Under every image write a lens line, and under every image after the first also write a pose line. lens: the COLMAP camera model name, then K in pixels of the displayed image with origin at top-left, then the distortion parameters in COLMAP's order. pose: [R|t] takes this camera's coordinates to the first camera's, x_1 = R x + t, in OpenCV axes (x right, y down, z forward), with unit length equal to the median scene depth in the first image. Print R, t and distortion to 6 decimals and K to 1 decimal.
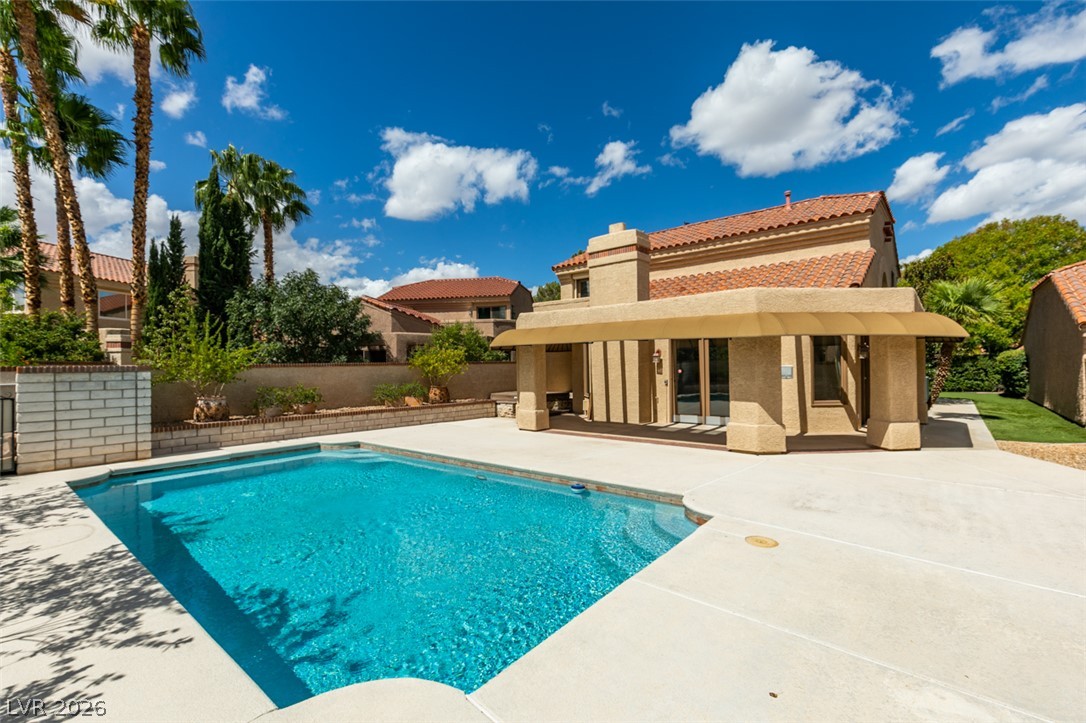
lens RADIAL K [[481.6, 0, 546.4], [0, 481.6, 364.4], [0, 0, 1]] dist [-0.000723, 0.000257]
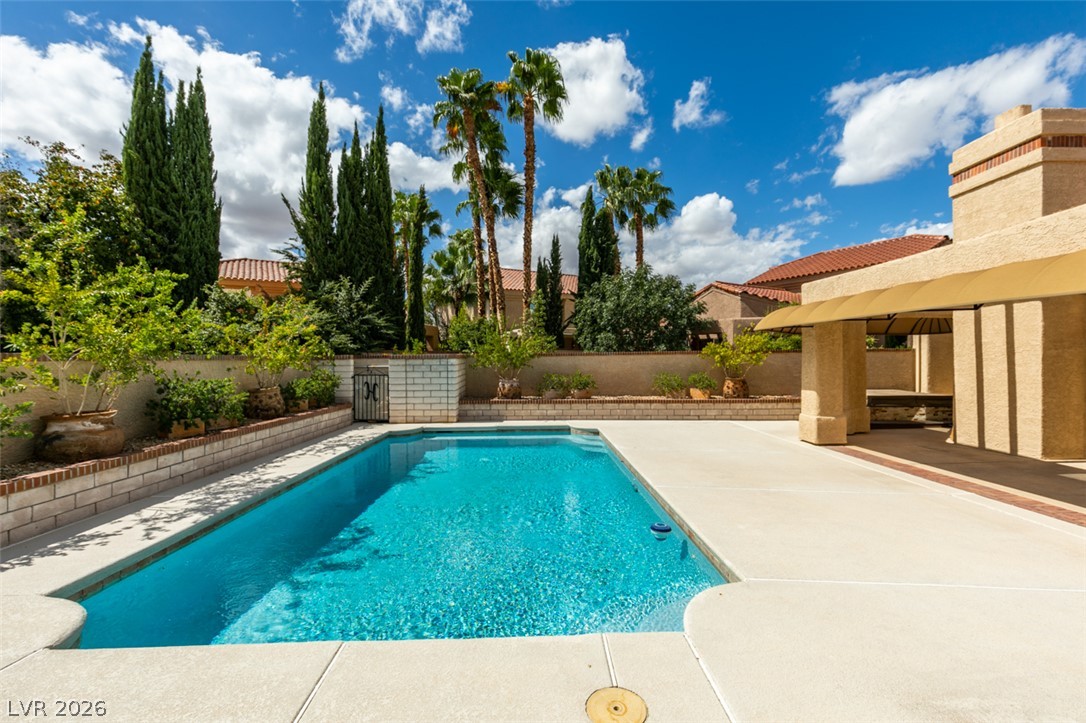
lens RADIAL K [[481.6, 0, 542.4], [0, 481.6, 364.3], [0, 0, 1]] dist [-0.000723, 0.000257]
pose [[0.650181, 0.016608, -0.759598, 0.222449], [0.001378, 0.999734, 0.023038, -0.000031], [0.759778, -0.016025, 0.649985, 0.187433]]
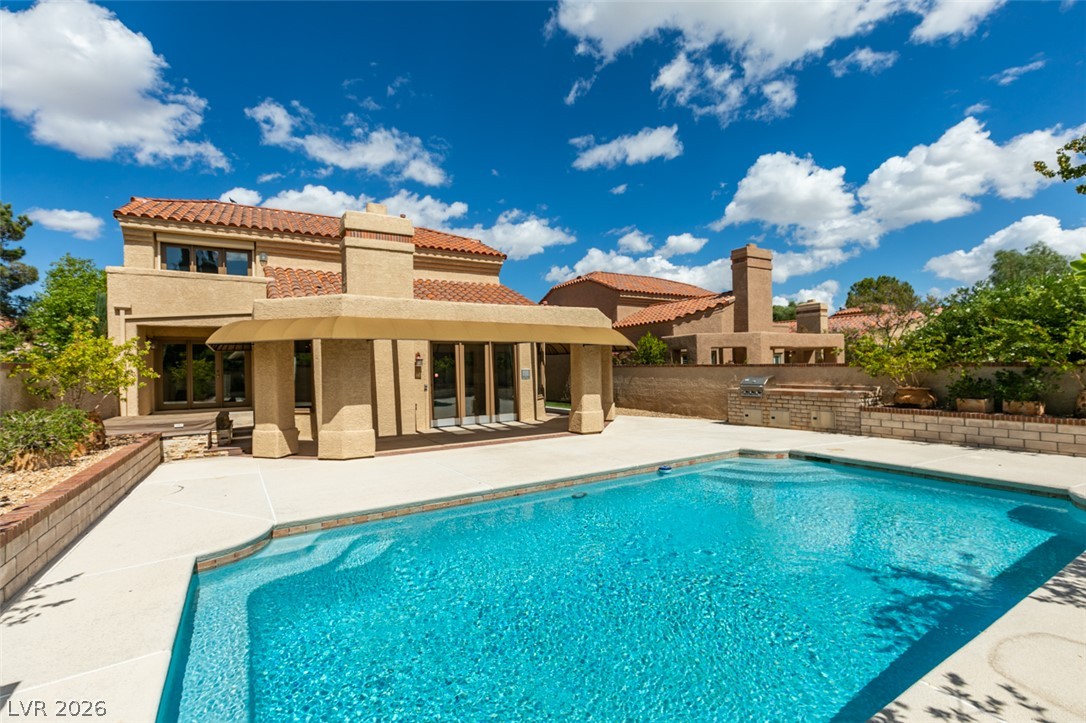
lens RADIAL K [[481.6, 0, 539.2], [0, 481.6, 364.3], [0, 0, 1]] dist [-0.000723, 0.000257]
pose [[0.335833, 0.011196, 0.941855, -0.552580], [0.012045, 0.999797, -0.016180, 0.009754], [-0.941845, 0.016779, 0.335629, 0.441445]]
